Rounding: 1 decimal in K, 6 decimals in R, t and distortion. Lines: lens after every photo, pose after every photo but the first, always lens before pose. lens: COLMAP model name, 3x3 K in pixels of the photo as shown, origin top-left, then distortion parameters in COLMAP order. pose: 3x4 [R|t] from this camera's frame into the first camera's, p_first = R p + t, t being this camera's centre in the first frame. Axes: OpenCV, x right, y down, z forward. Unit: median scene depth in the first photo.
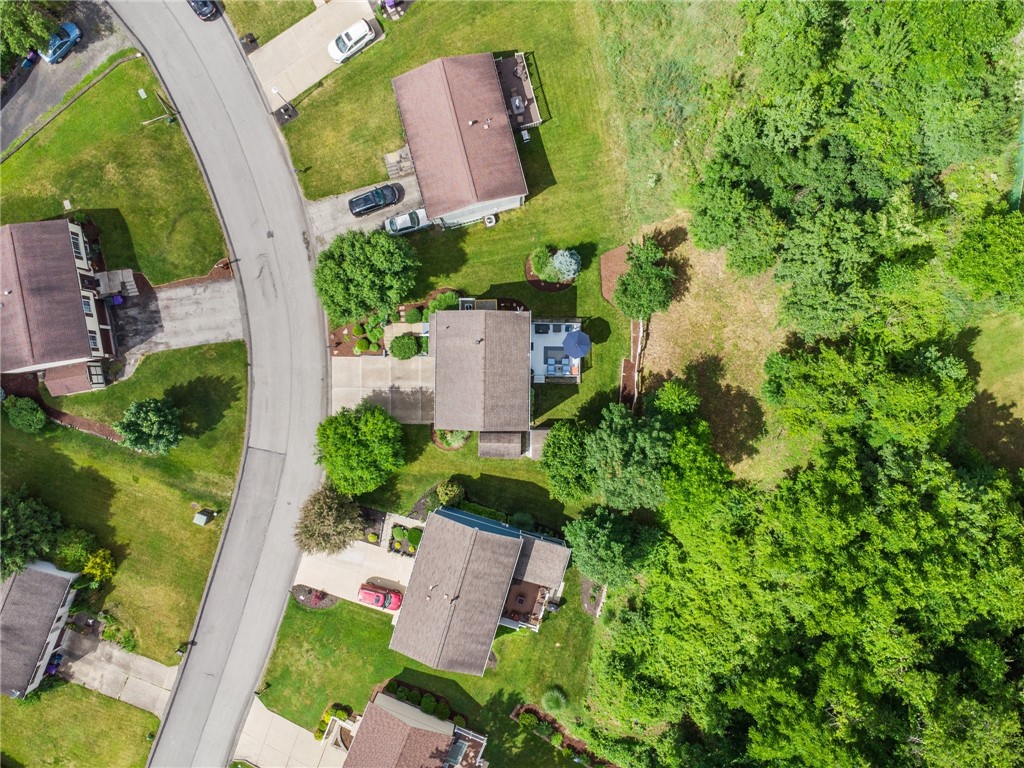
lens RADIAL K [[714.1, 0, 512.0], [0, 714.1, 384.0], [0, 0, 1]] dist [0.001137, -0.000652]
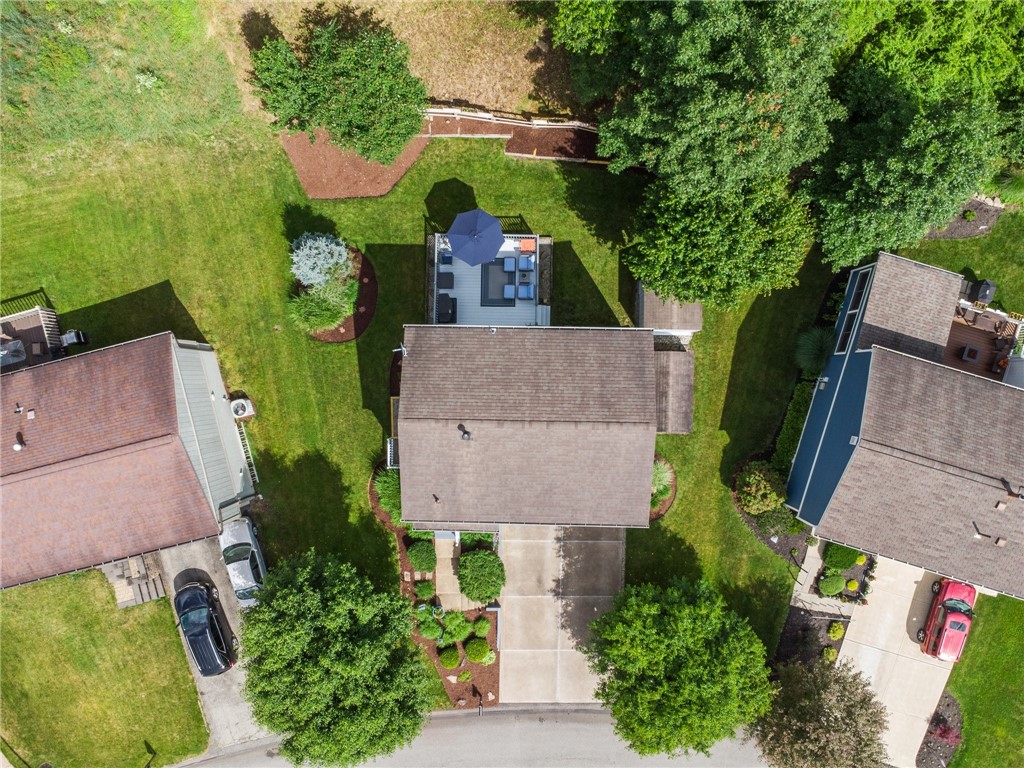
lens RADIAL K [[714.1, 0, 512.0], [0, 714.1, 384.0], [0, 0, 1]] dist [0.001137, -0.000652]
pose [[0.005262, -0.999945, 0.009053, -0.016342], [0.999268, 0.004915, -0.037950, -0.009798], [0.037903, 0.009246, 0.999239, 0.485872]]
